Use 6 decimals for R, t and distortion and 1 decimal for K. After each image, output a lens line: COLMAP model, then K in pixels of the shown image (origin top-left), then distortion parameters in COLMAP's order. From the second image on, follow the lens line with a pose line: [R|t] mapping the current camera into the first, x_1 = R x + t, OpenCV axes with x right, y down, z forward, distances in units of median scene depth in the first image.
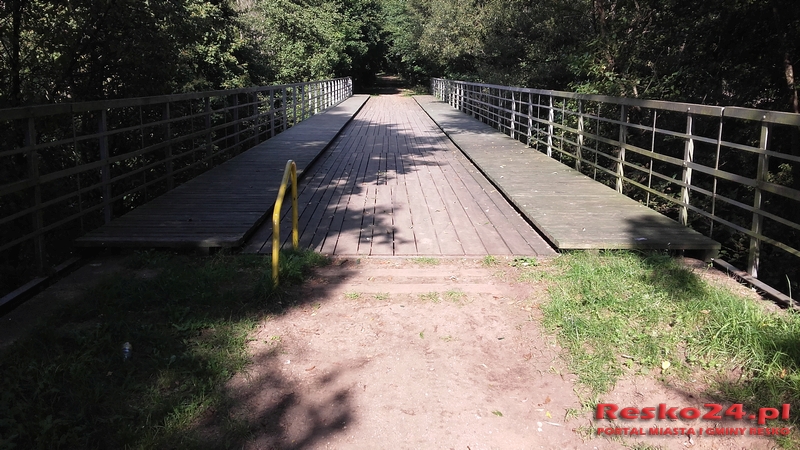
lens RADIAL K [[689.2, 0, 400.0], [0, 689.2, 225.0], [0, 0, 1]] dist [0.005118, 0.000806]
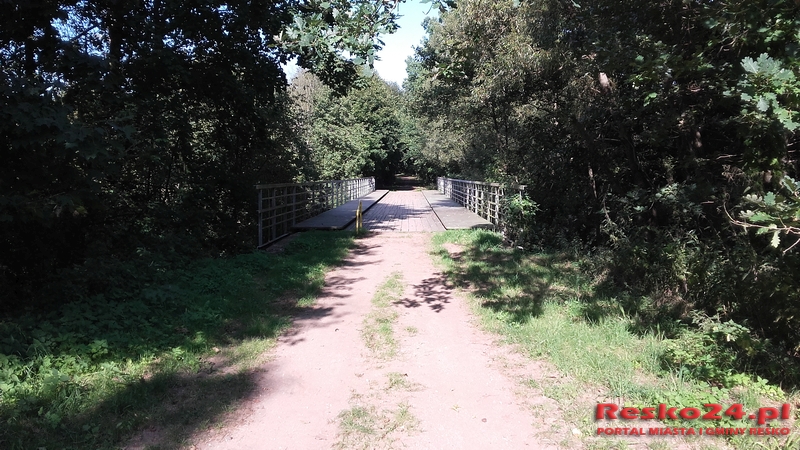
lens RADIAL K [[689.2, 0, 400.0], [0, 689.2, 225.0], [0, 0, 1]] dist [0.005118, 0.000806]
pose [[0.999587, -0.004061, -0.028450, 0.017435], [-0.000023, 0.989853, -0.142097, 0.073381], [0.028738, 0.142039, 0.989444, -0.331741]]
